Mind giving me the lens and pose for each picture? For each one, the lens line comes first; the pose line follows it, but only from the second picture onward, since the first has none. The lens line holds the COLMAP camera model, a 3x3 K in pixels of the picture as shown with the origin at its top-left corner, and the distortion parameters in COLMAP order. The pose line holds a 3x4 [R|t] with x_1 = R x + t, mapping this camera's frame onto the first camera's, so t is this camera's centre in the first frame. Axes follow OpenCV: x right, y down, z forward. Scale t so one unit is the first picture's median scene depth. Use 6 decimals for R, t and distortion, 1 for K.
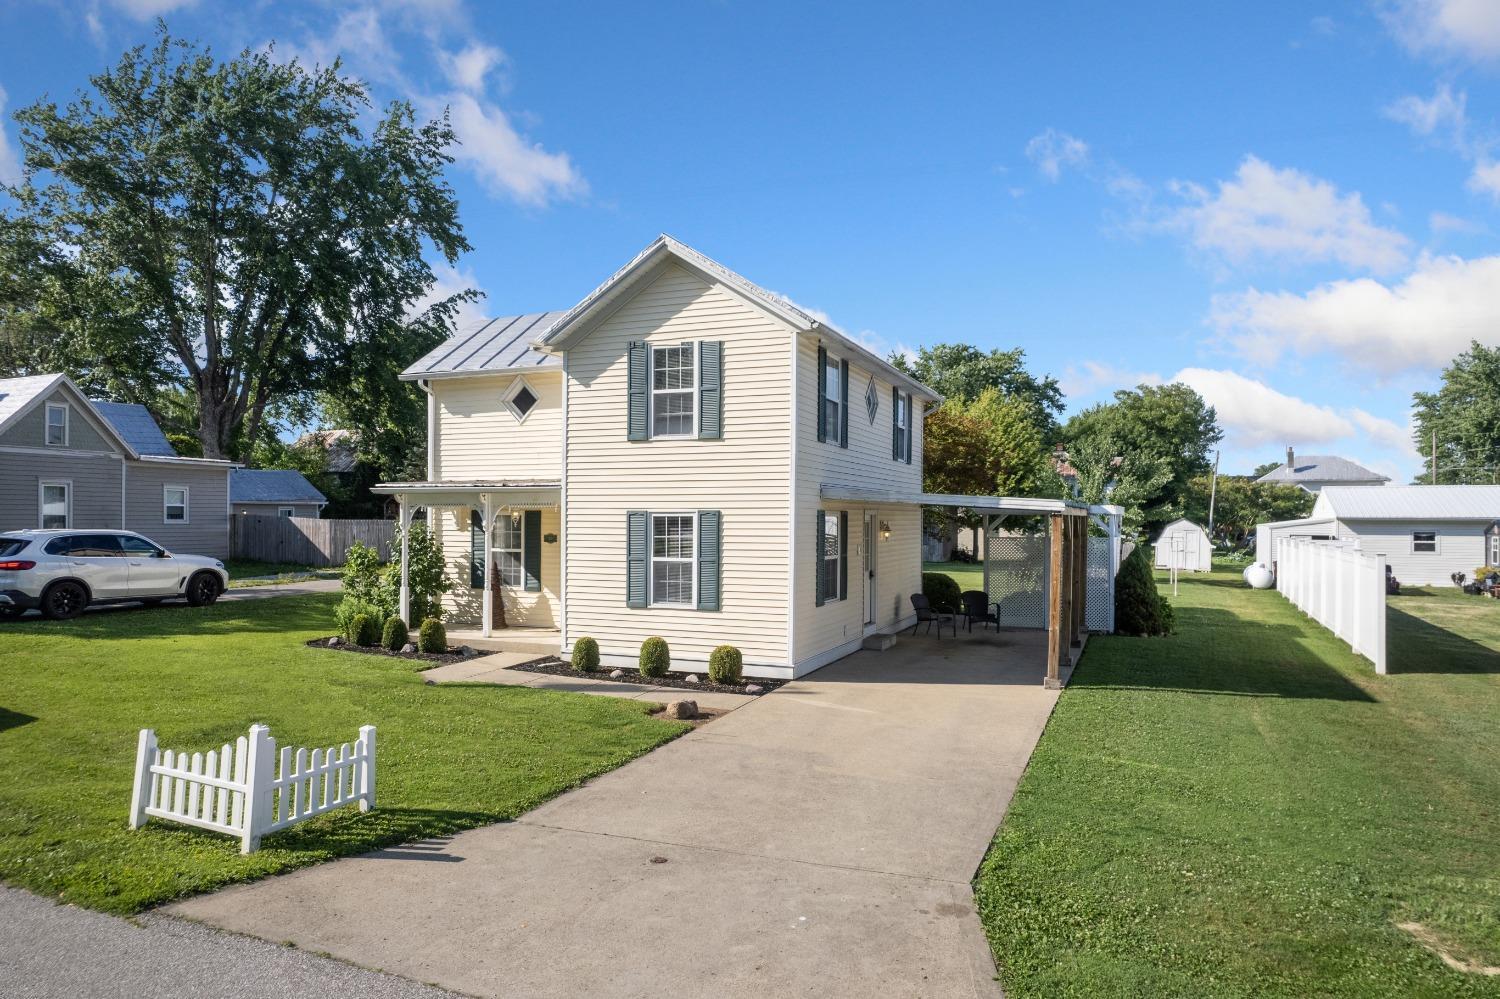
lens RADIAL K [[947.6, 0, 753.9], [0, 947.6, 502.9], [0, 0, 1]] dist [-0.013843, 0.006598]
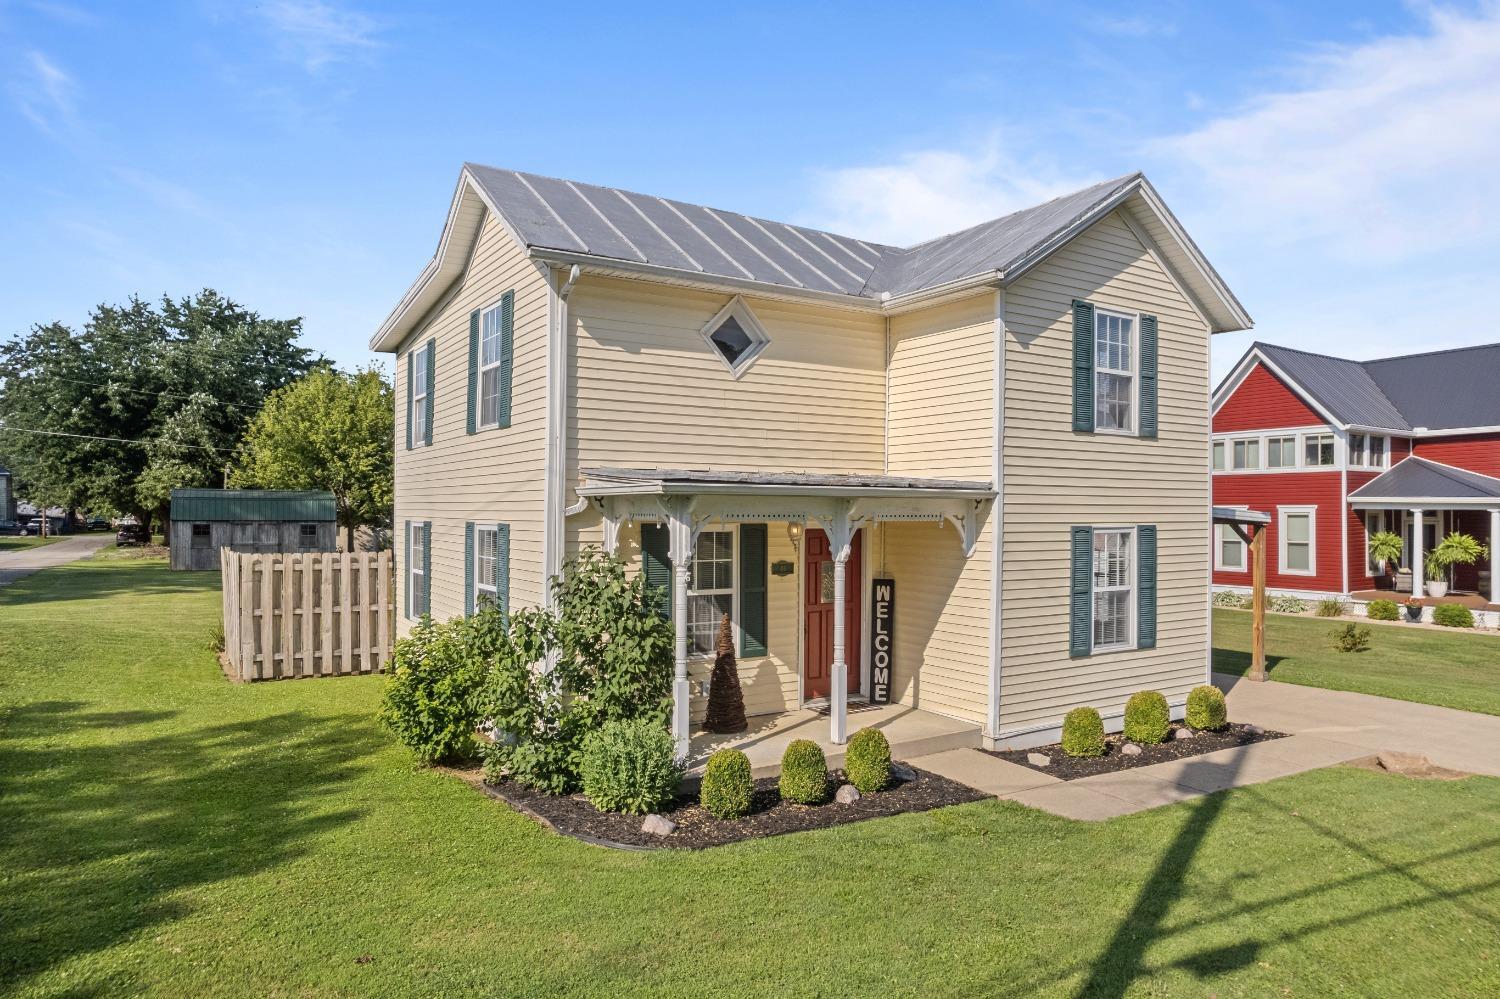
lens RADIAL K [[947.6, 0, 763.3], [0, 947.6, 502.8], [0, 0, 1]] dist [-0.013843, 0.006598]
pose [[0.571058, 0.006458, 0.820884, -0.731405], [-0.012962, 0.999915, 0.001151, -0.006337], [-0.820807, -0.011298, 0.571094, 0.653294]]
